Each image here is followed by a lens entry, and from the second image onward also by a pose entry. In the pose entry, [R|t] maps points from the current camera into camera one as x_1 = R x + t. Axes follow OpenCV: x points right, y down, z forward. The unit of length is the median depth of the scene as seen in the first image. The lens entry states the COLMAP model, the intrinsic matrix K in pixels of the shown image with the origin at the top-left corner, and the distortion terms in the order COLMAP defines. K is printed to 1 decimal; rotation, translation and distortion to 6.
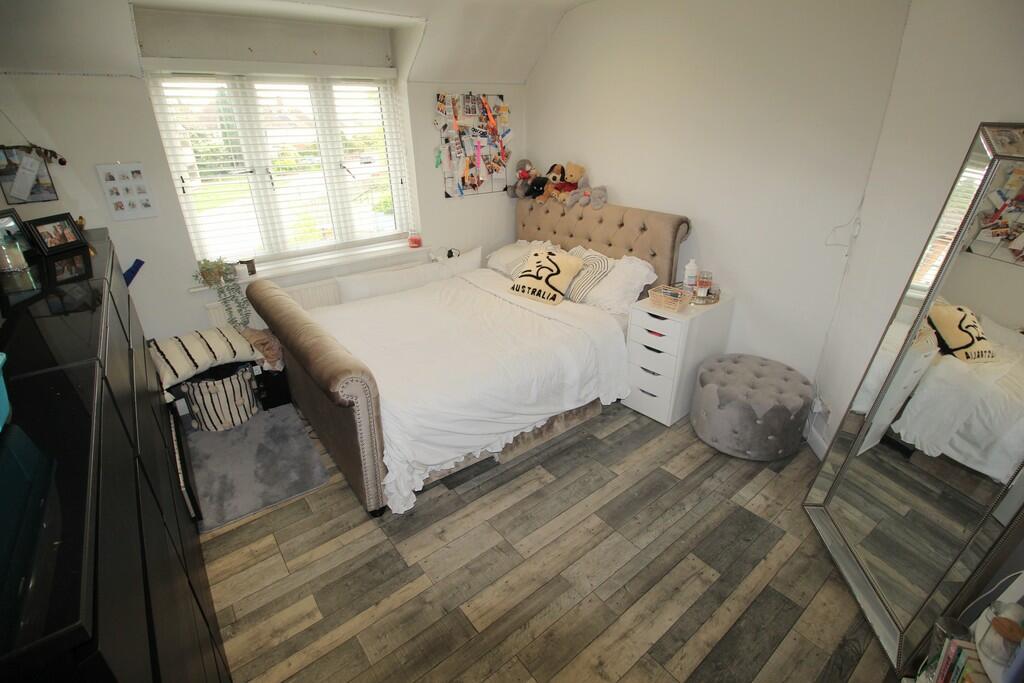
lens RADIAL K [[475.7, 0, 511.1], [0, 475.7, 342.4], [0, 0, 1]] dist [0.000114, -0.000019]
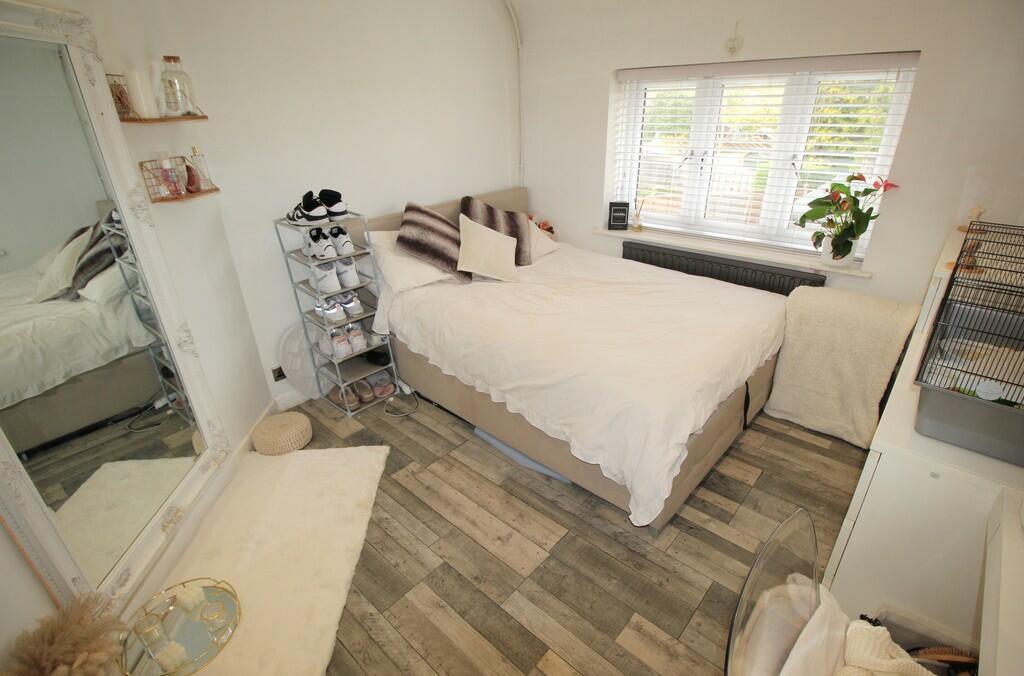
lens RADIAL K [[496.1, 0, 512.7], [0, 496.1, 338.1], [0, 0, 1]] dist [-0.000295, -0.000031]
pose [[-0.156231, -0.429193, 0.889599, -0.853914], [0.459434, 0.765716, 0.450110, -0.296538], [-0.874364, 0.479033, 0.077558, 0.783944]]
